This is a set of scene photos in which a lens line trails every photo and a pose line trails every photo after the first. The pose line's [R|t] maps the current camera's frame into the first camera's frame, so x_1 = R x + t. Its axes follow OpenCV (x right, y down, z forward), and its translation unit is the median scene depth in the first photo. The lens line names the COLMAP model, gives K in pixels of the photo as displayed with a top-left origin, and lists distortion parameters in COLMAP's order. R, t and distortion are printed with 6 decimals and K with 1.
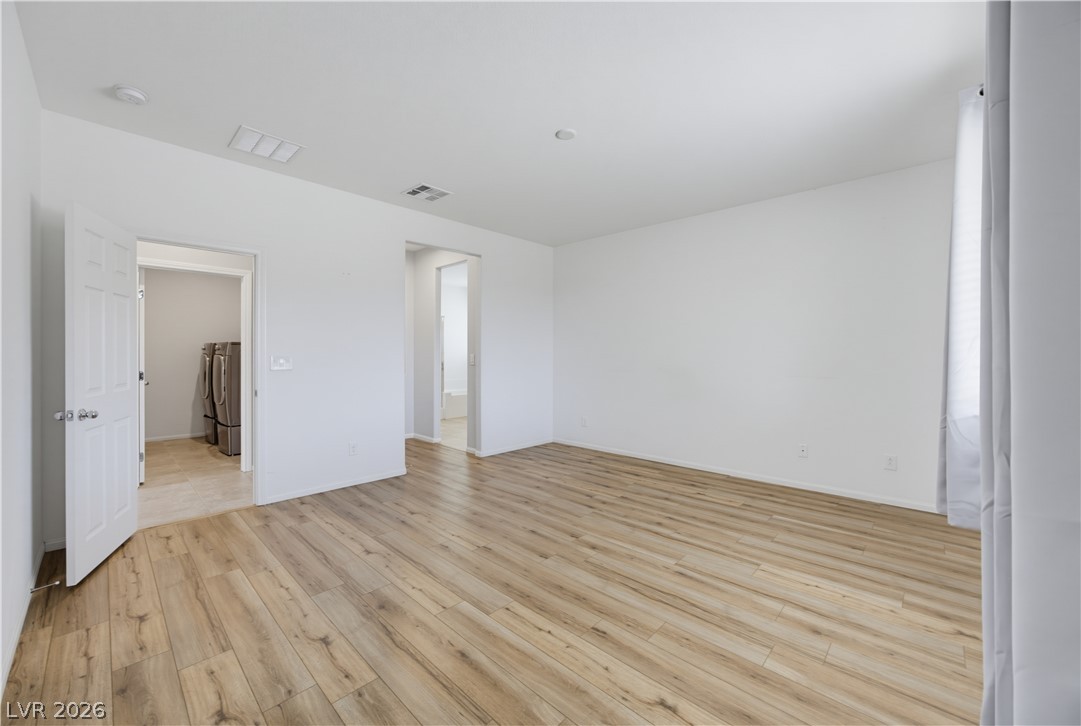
lens RADIAL K [[418.8, 0, 540.5], [0, 418.8, 359.3], [0, 0, 1]] dist [-0.026757, 0.010592]
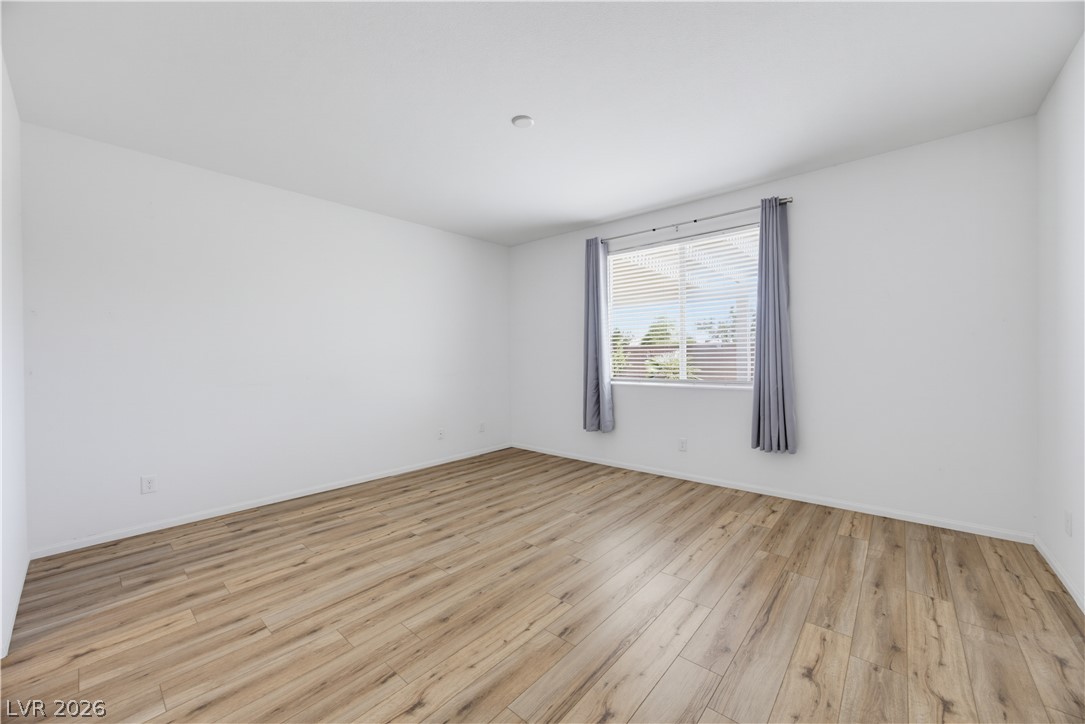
lens RADIAL K [[420.3, 0, 542.5], [0, 420.3, 358.3], [0, 0, 1]] dist [-0.026757, 0.010592]
pose [[-0.039759, -0.001656, 0.999208, -0.827295], [0.020355, 0.999790, 0.002467, -0.003744], [-0.999002, 0.020437, -0.039717, 0.952697]]
